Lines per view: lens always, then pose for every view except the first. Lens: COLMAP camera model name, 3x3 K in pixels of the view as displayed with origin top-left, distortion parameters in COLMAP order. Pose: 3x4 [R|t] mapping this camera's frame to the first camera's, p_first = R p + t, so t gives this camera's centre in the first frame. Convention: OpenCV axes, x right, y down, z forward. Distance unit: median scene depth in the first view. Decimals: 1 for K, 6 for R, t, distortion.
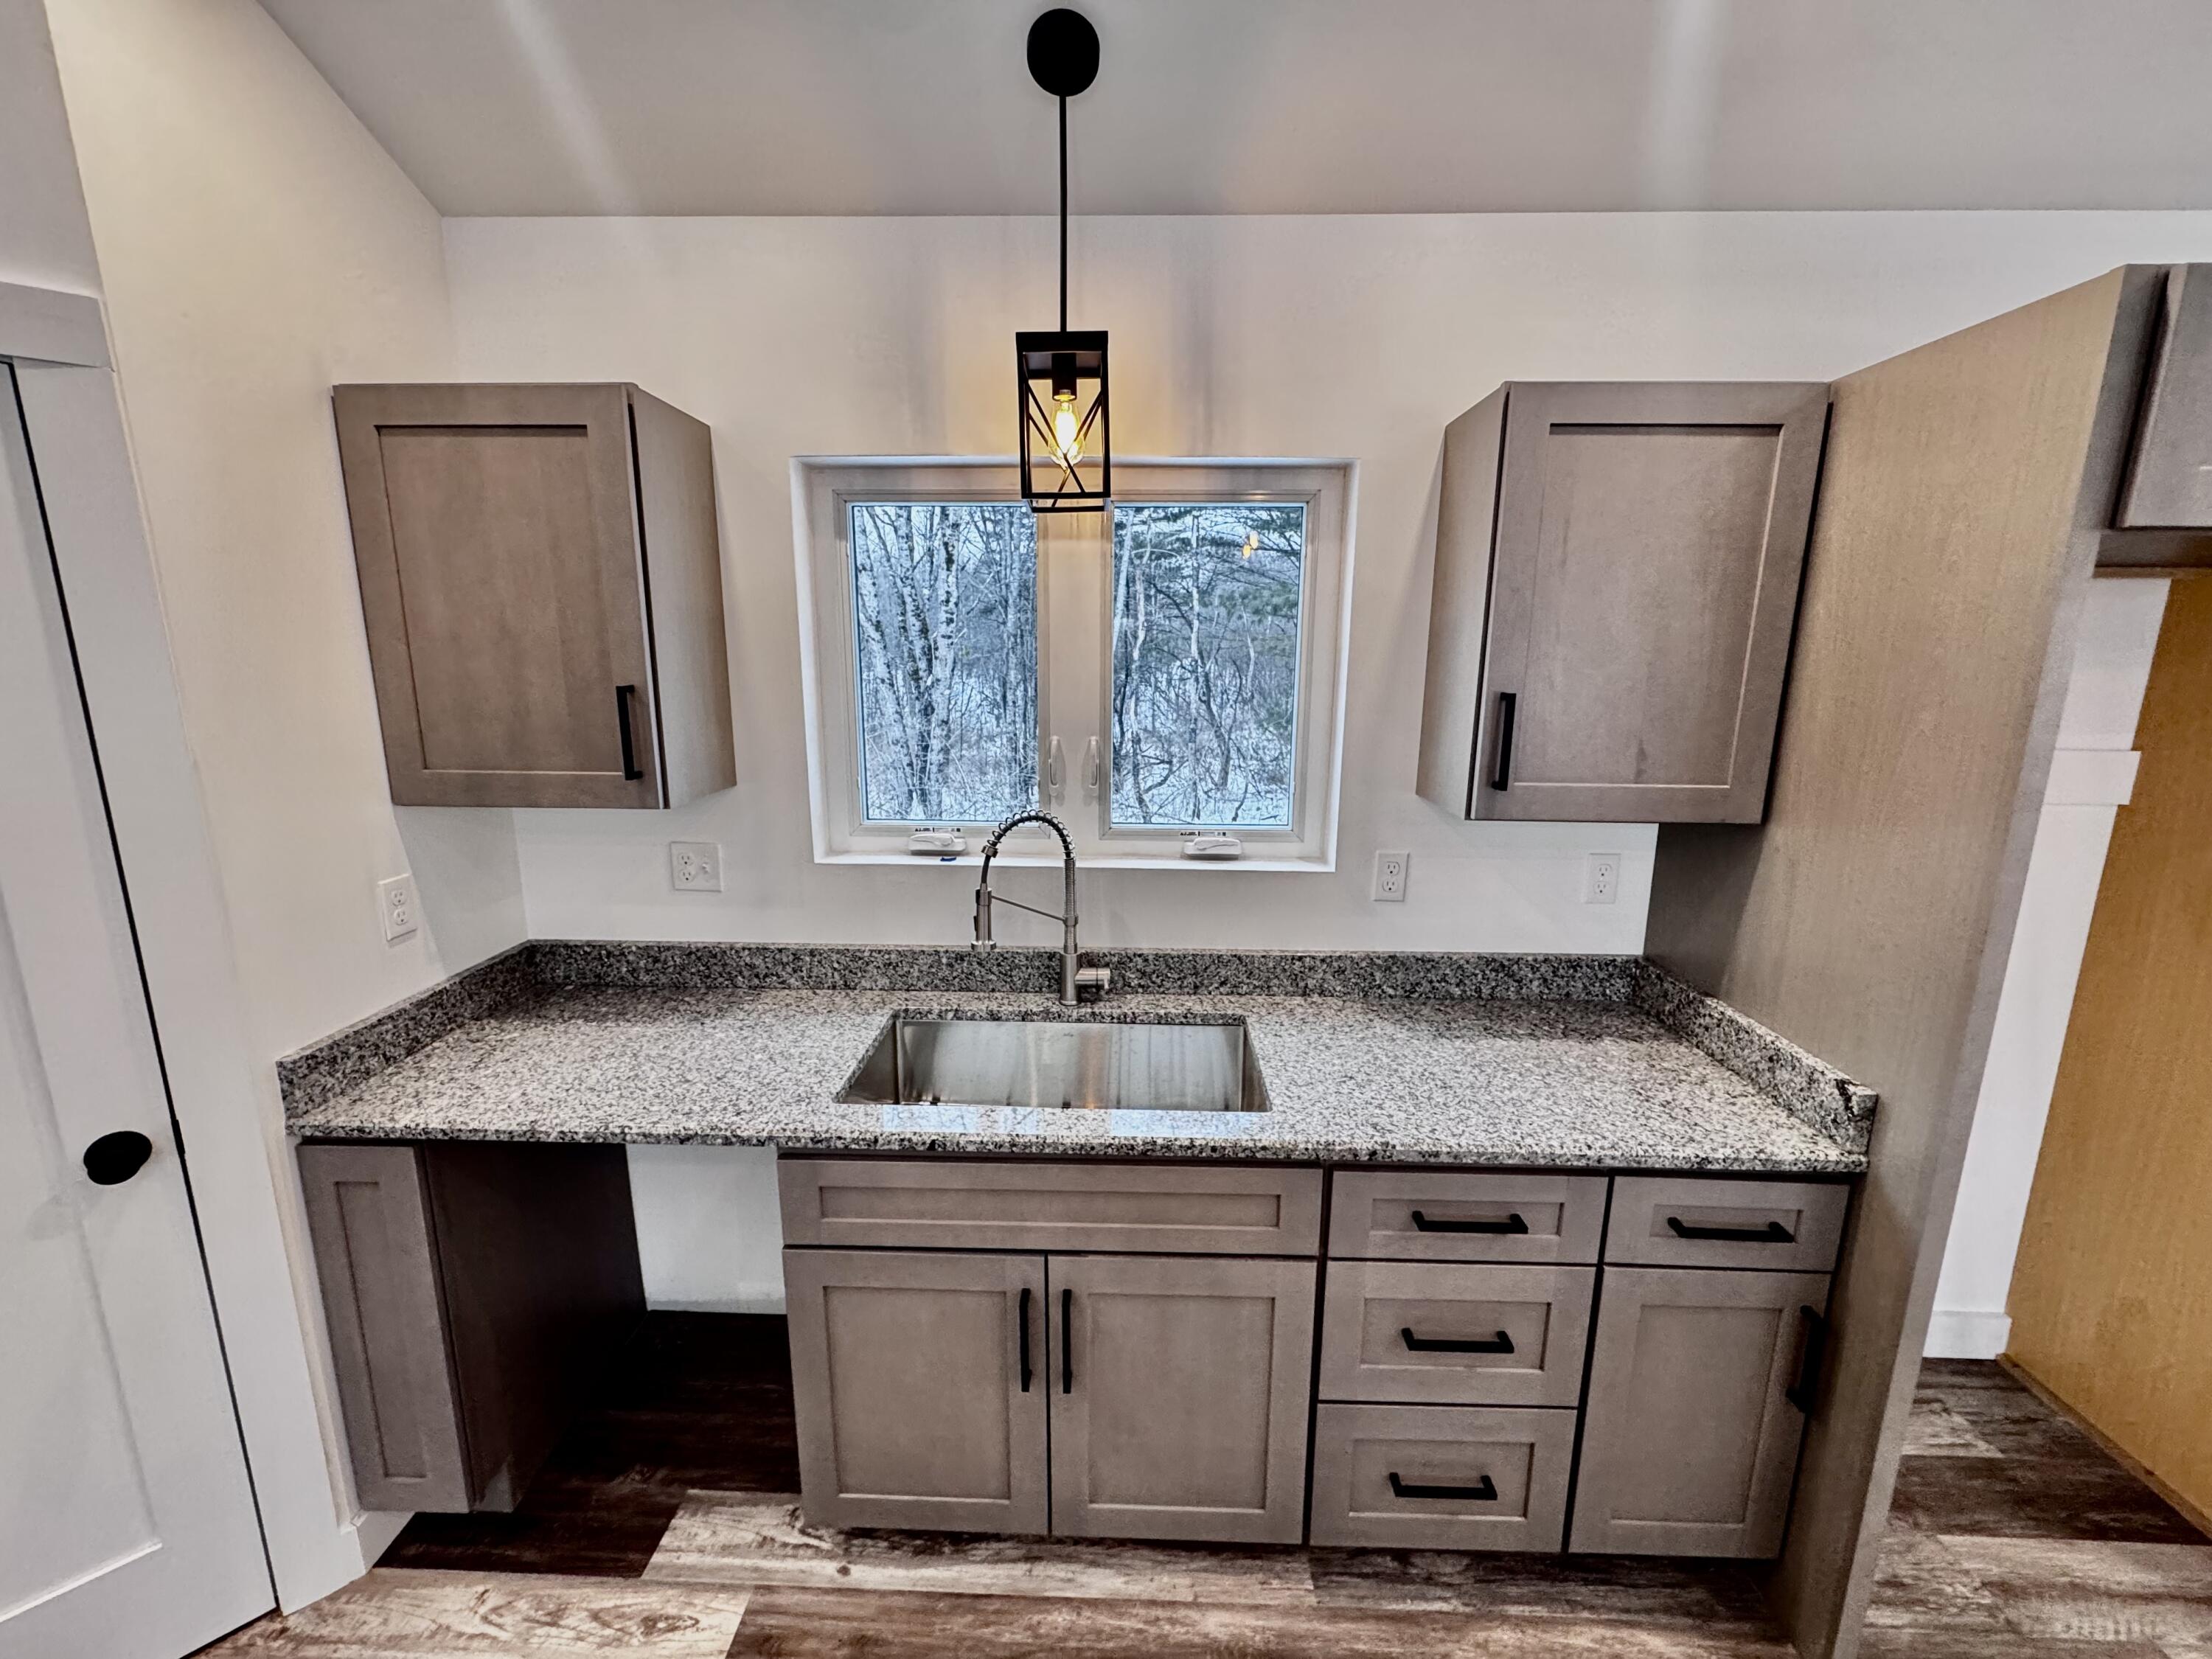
lens RADIAL K [[879.3, 0, 1100.2], [0, 879.3, 825.9], [0, 0, 1]] dist [-0.001321, -0.000370]
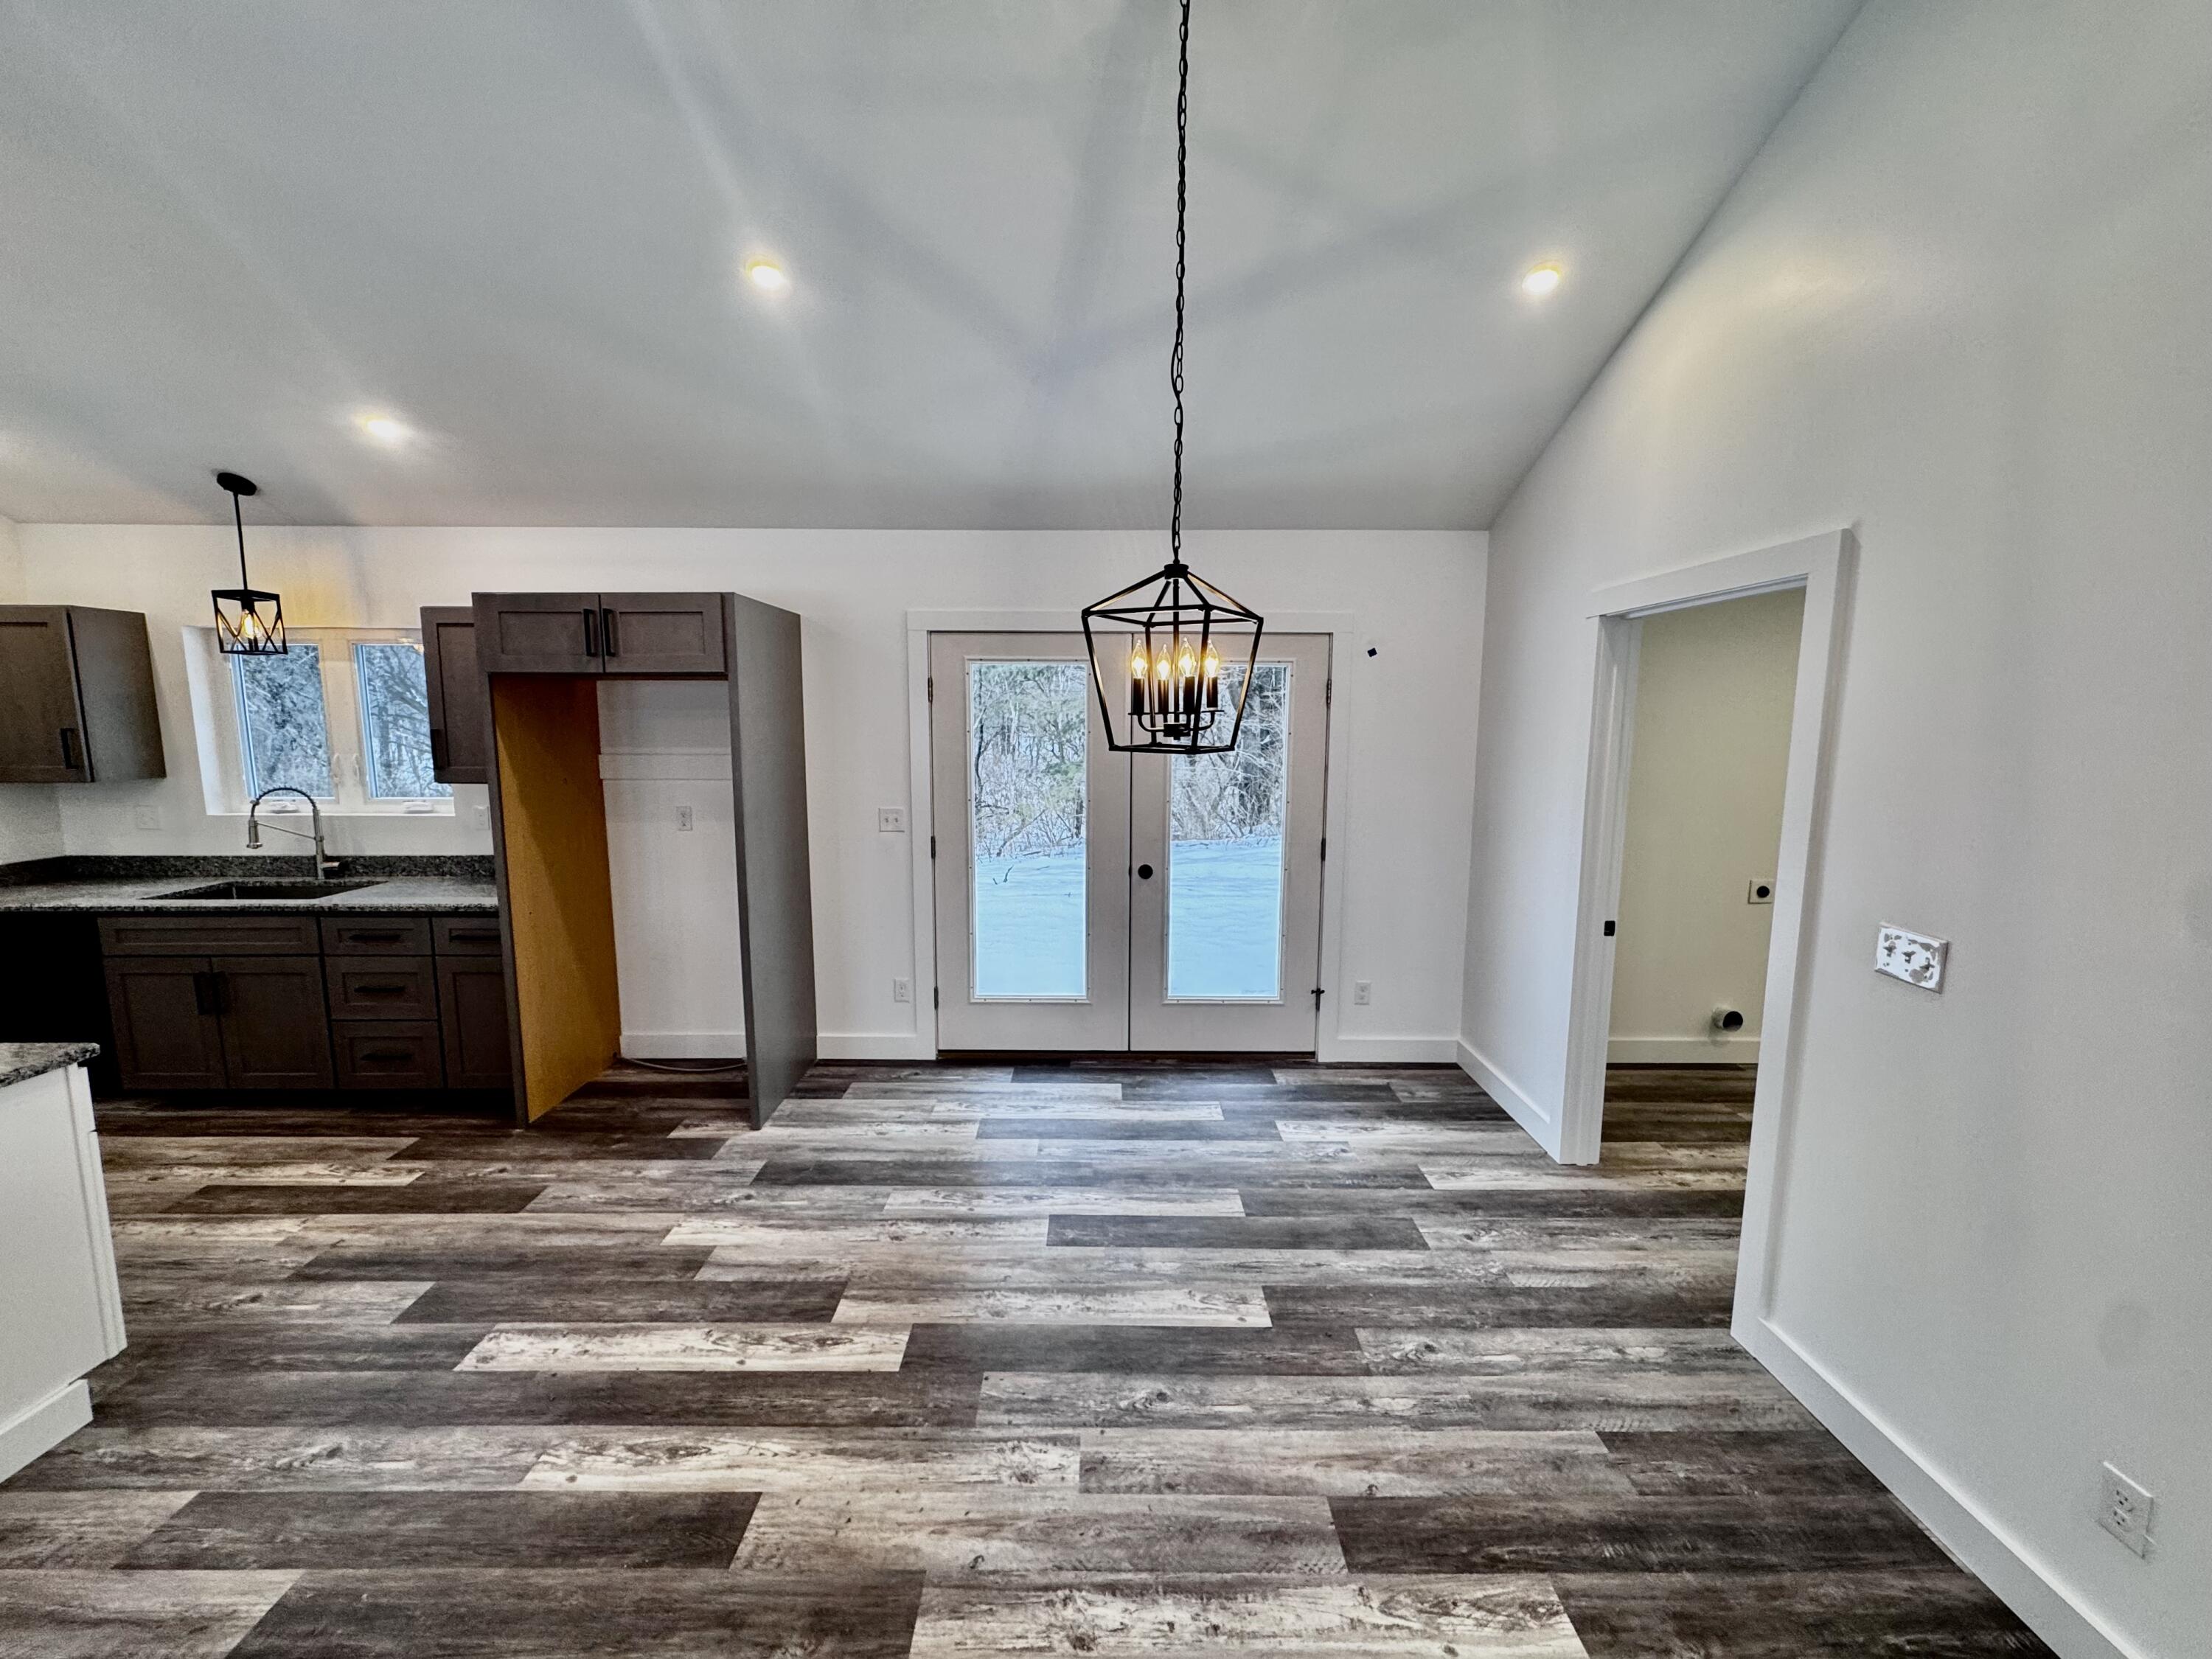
lens RADIAL K [[879.3, 0, 1101.6], [0, 879.3, 831.8], [0, 0, 1]] dist [-0.001321, -0.000370]
pose [[0.999608, -0.012159, 0.025221, 2.055481], [0.013755, 0.997848, -0.064107, 0.286337], [-0.024387, 0.064429, 0.997624, -1.331204]]
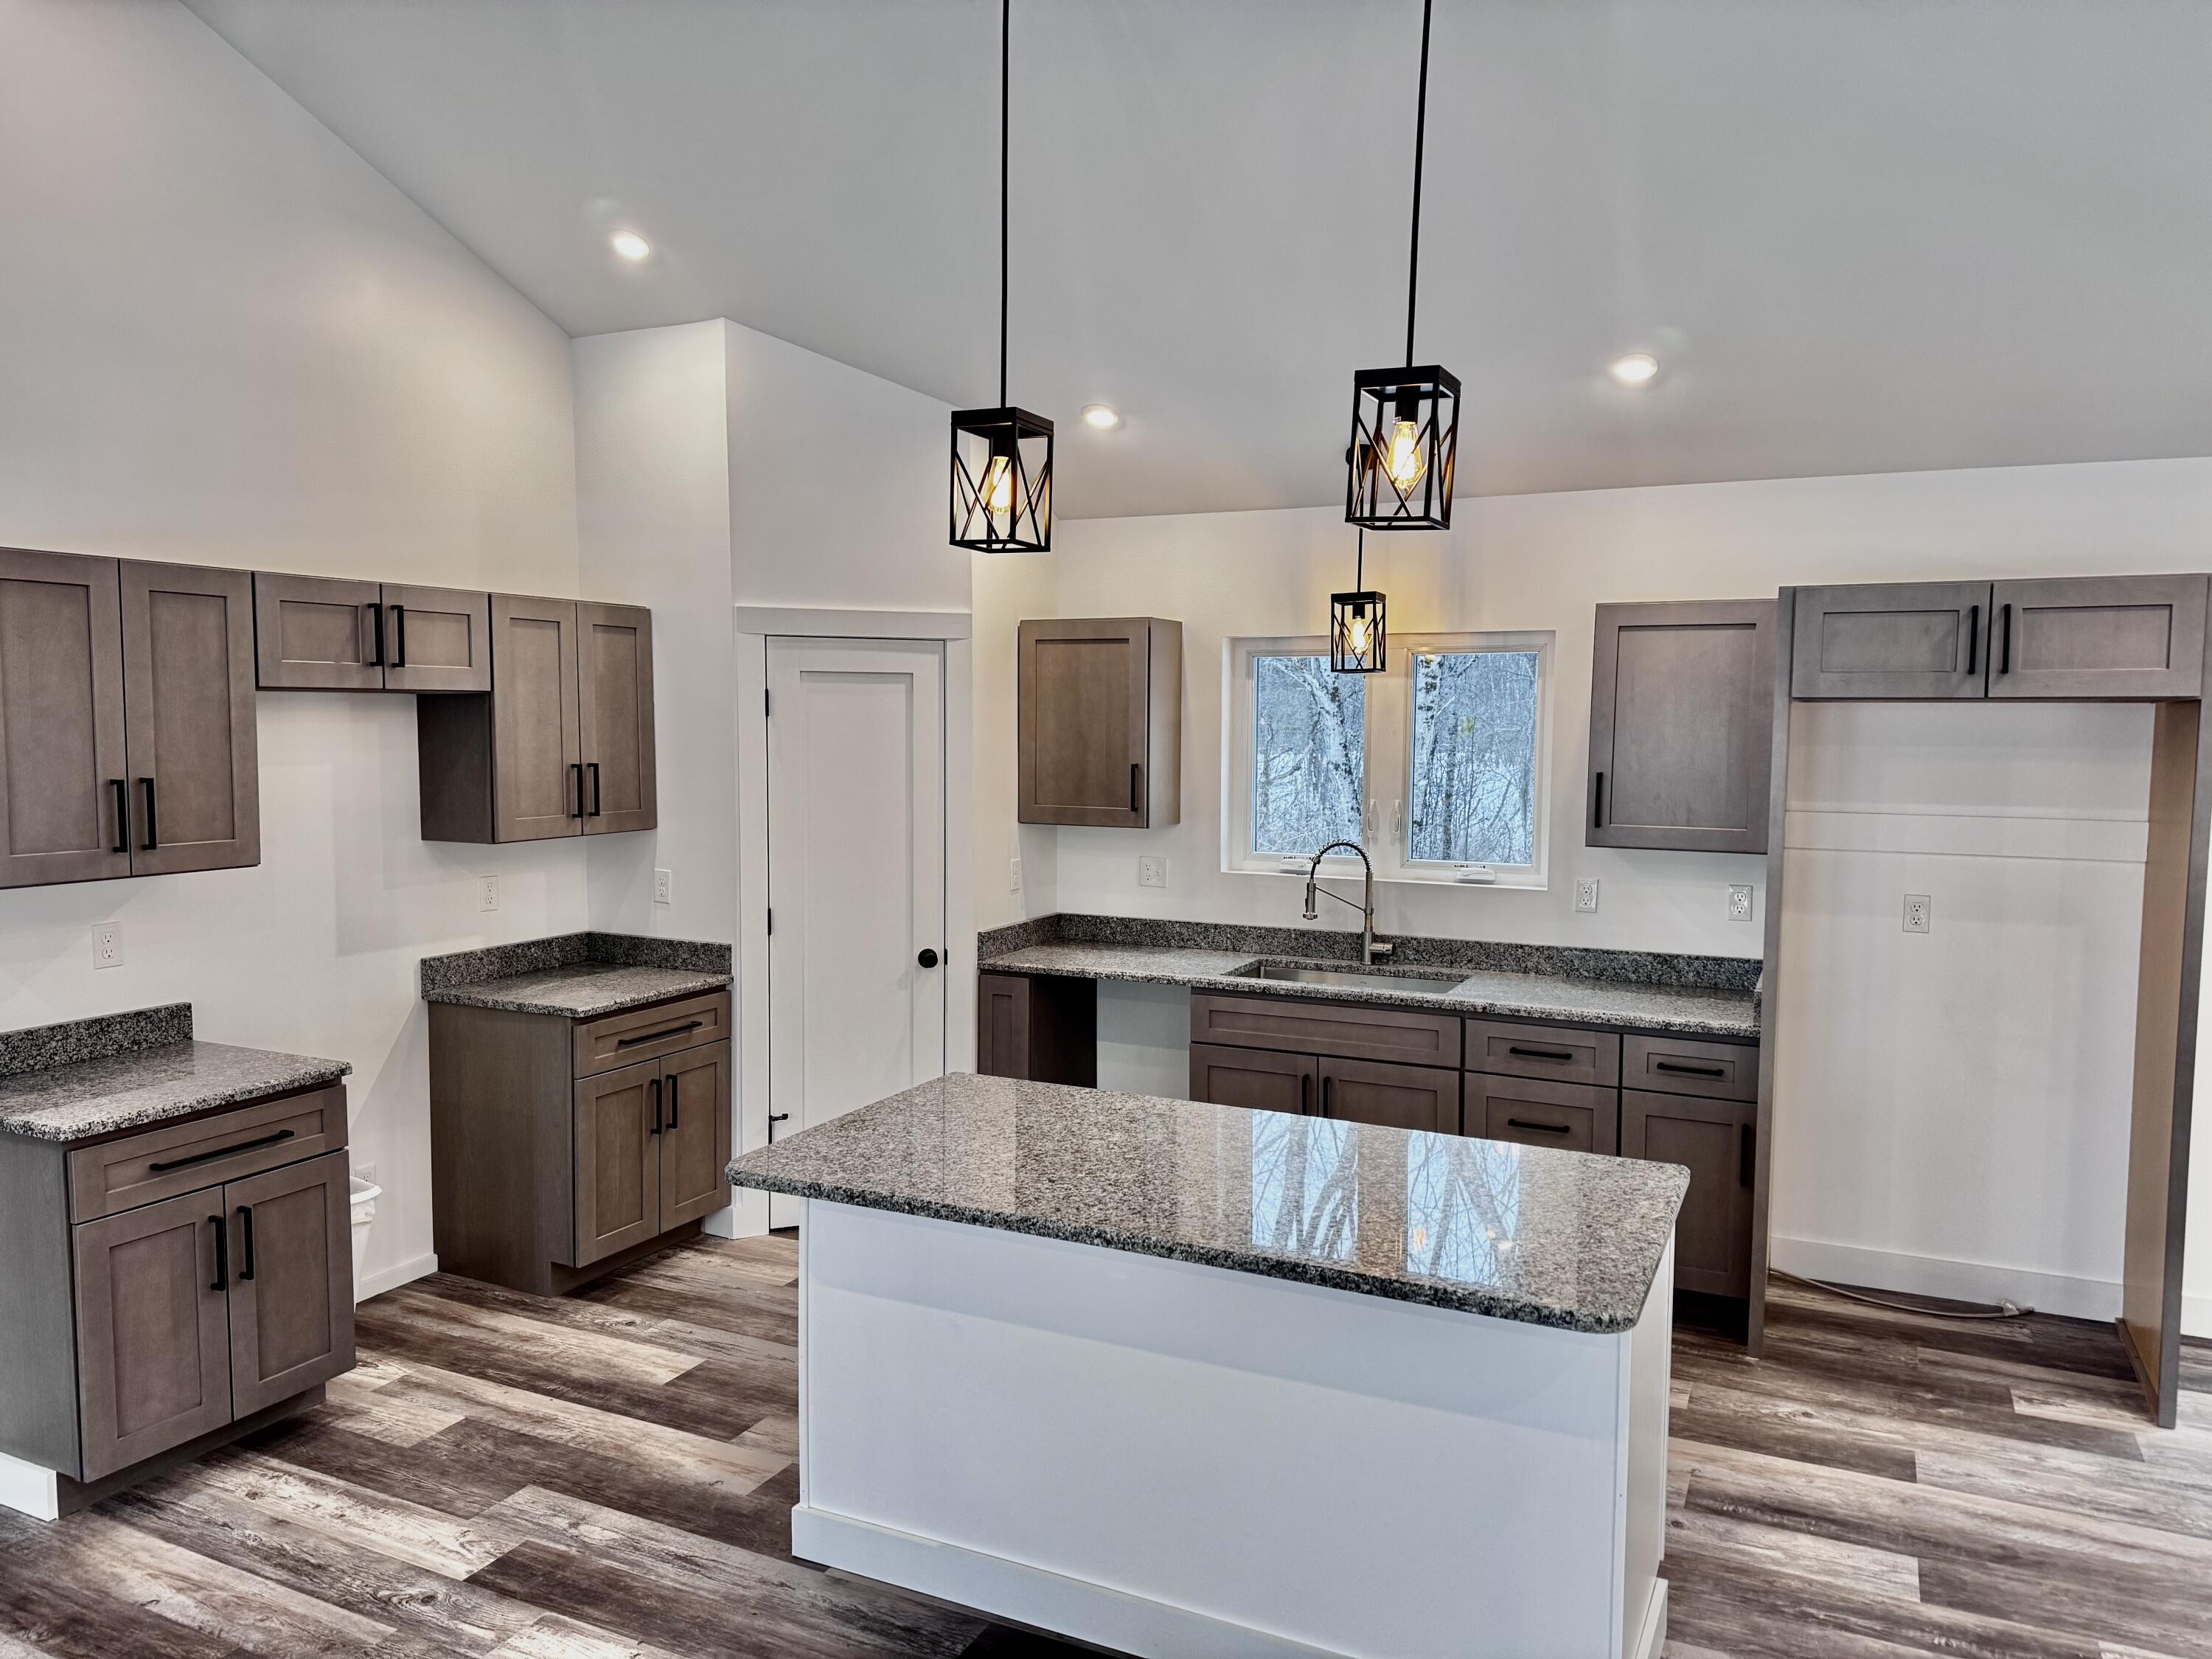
lens RADIAL K [[1539.2, 0, 1068.1], [0, 1539.2, 864.0], [0, 0, 1]] dist [0.074772, -0.088070]
pose [[0.907314, 0.036957, -0.418827, 0.733048], [-0.079482, 0.993245, -0.084540, 0.344366], [0.412874, 0.109993, 0.904122, -2.029991]]
